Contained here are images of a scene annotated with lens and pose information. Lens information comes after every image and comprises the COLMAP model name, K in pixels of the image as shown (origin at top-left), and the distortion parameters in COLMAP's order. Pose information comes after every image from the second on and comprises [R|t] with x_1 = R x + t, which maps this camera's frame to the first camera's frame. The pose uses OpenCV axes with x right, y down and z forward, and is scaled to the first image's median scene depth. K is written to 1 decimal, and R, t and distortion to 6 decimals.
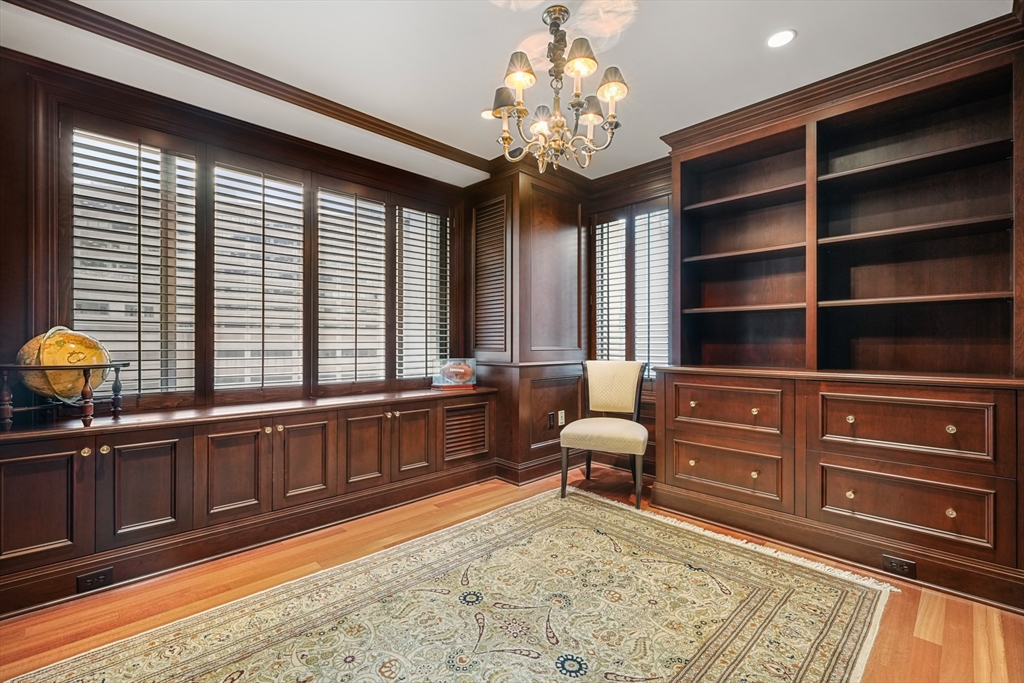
lens RADIAL K [[433.3, 0, 517.4], [0, 433.3, 342.9], [0, 0, 1]] dist [-0.001405, -0.000189]
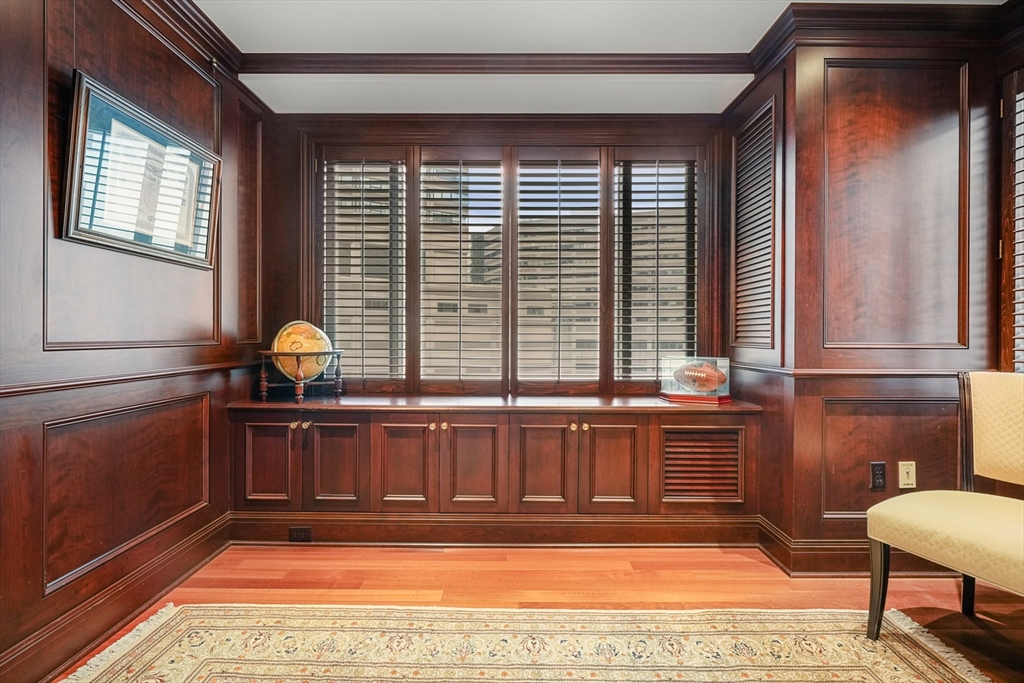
lens RADIAL K [[433.3, 0, 509.0], [0, 433.3, 337.5], [0, 0, 1]] dist [-0.001405, -0.000189]
pose [[0.713293, 0.004835, -0.700849, 0.152657], [-0.002660, 0.999988, 0.004192, 0.002439], [0.700861, -0.001126, 0.713297, 0.331802]]
